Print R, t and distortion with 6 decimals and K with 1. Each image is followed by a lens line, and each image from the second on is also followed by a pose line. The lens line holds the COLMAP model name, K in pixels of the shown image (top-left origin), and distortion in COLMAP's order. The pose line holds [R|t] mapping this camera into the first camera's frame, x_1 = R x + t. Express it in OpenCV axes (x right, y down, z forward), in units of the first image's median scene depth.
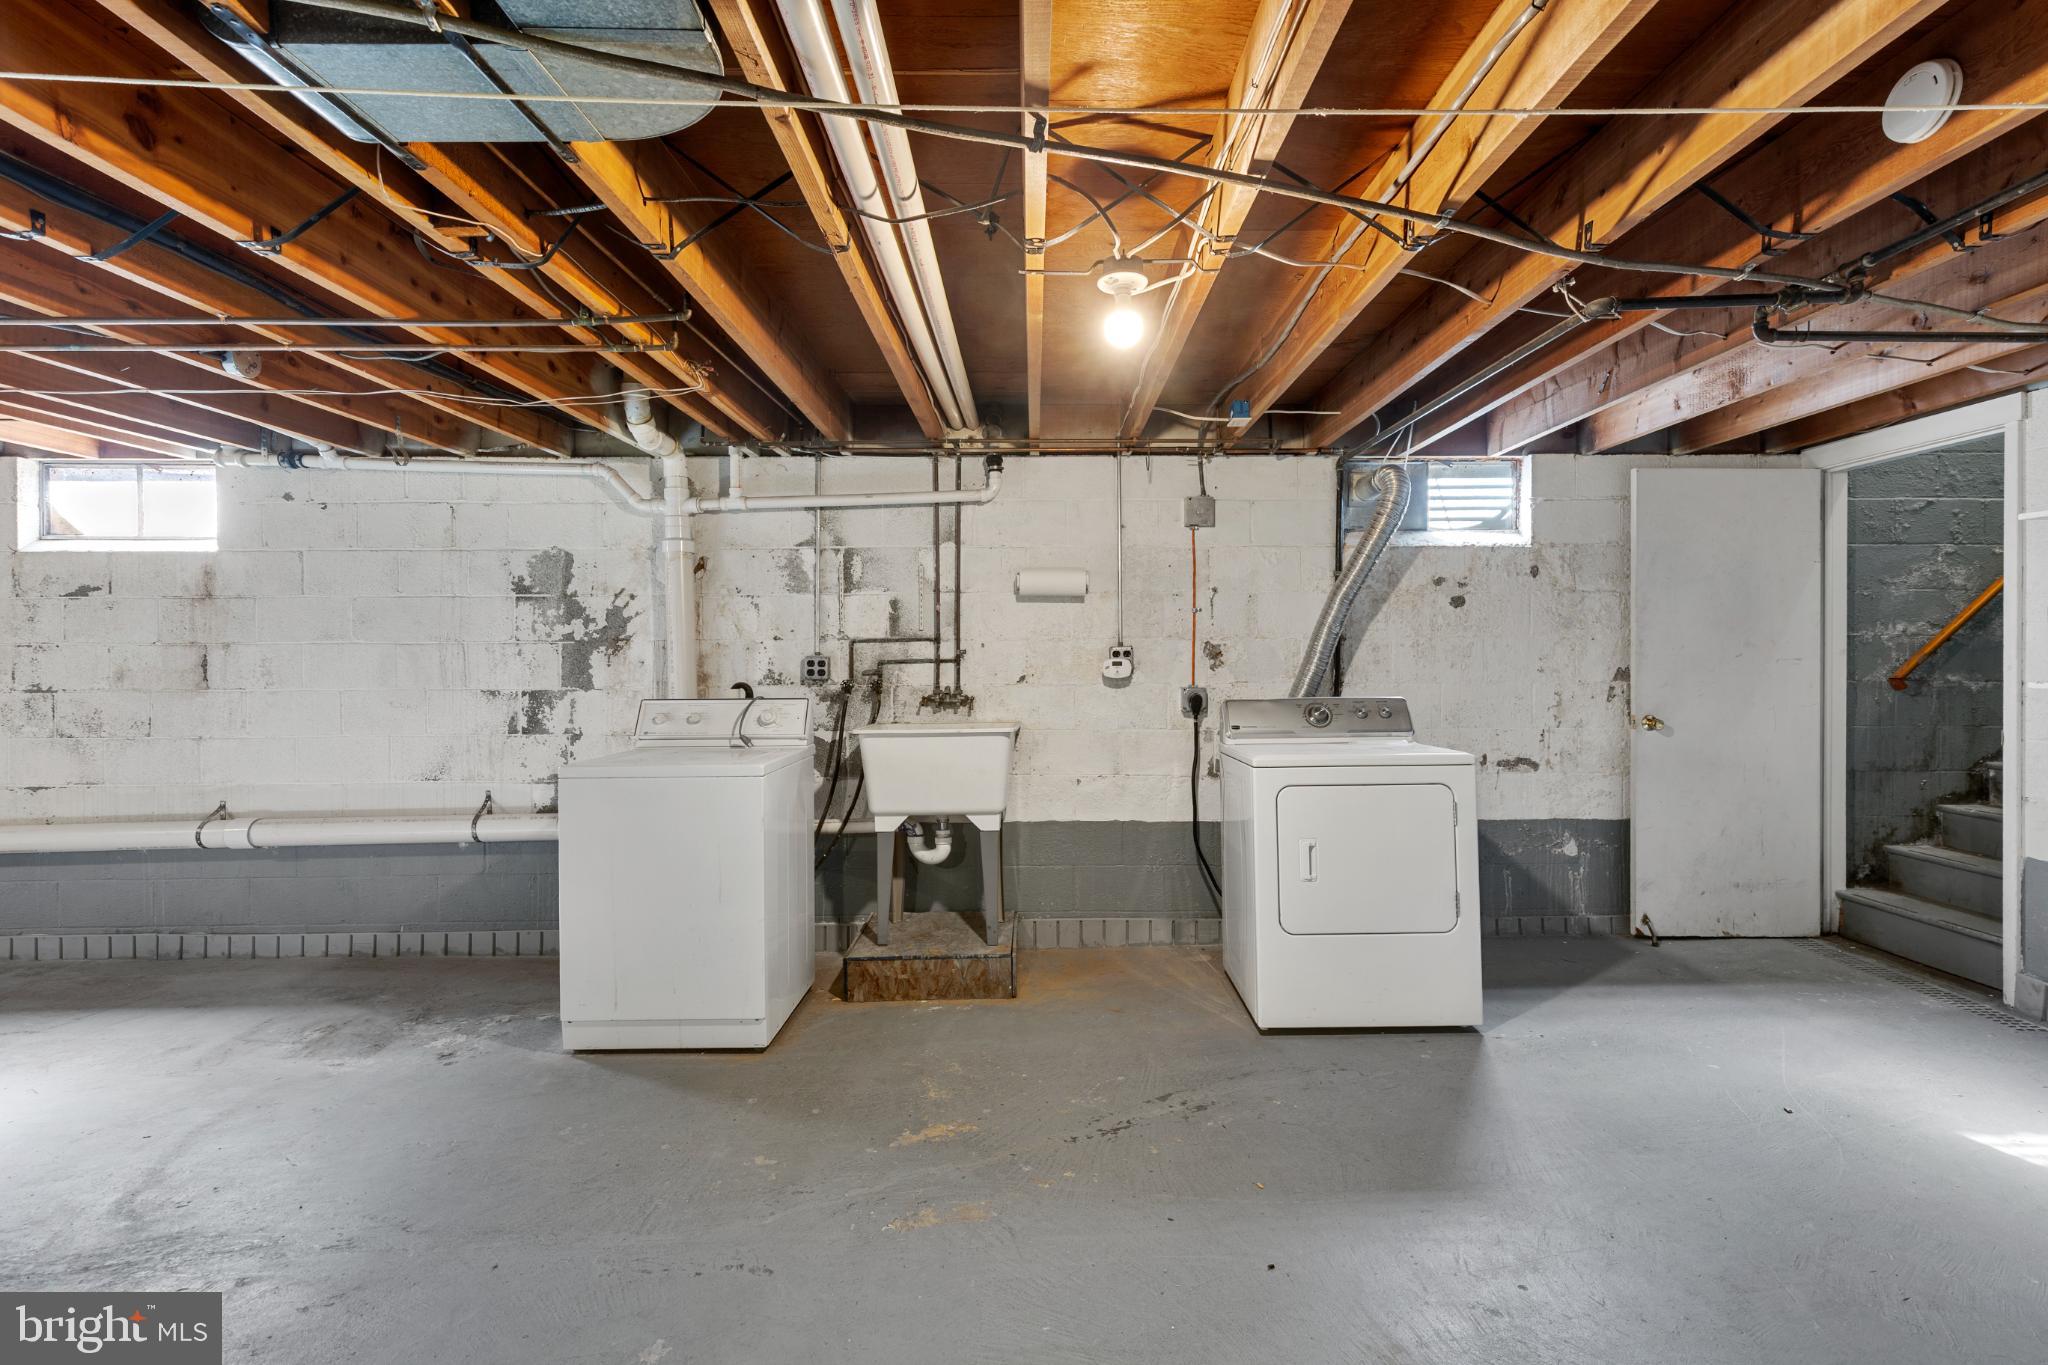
lens RADIAL K [[912.2, 0, 1026.8], [0, 912.2, 689.8], [0, 0, 1]] dist [0.003912, -0.000484]
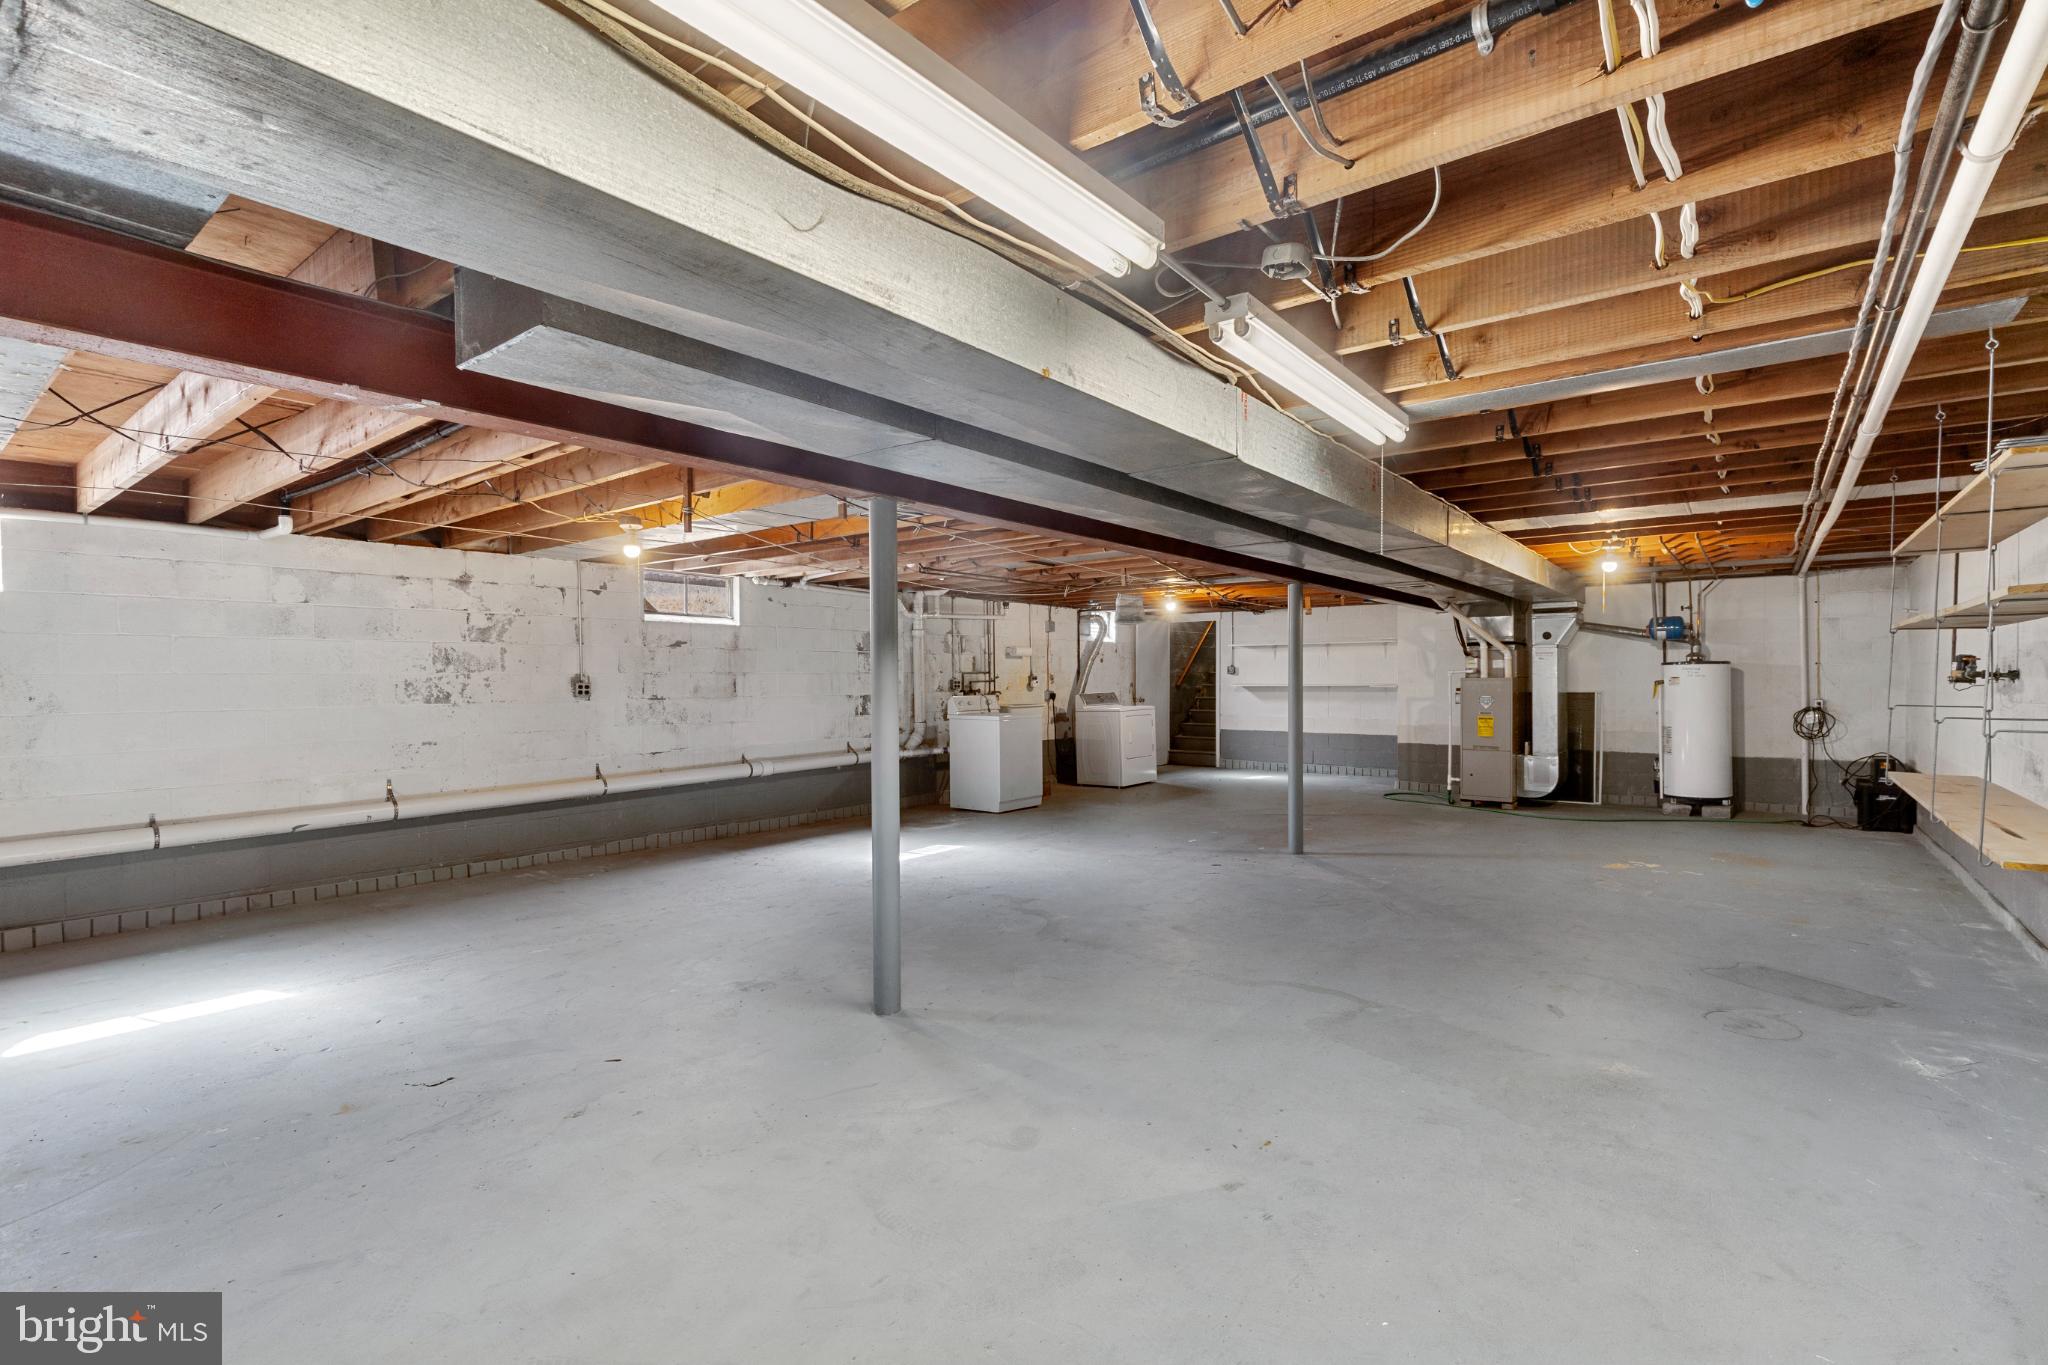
lens RADIAL K [[912.2, 0, 1025.3], [0, 912.2, 680.1], [0, 0, 1]] dist [0.003912, -0.000484]
pose [[0.640720, 0.000211, 0.767775, -1.970850], [-0.006937, 0.999961, 0.005513, -0.049778], [-0.767743, -0.008858, 0.640696, -0.696259]]
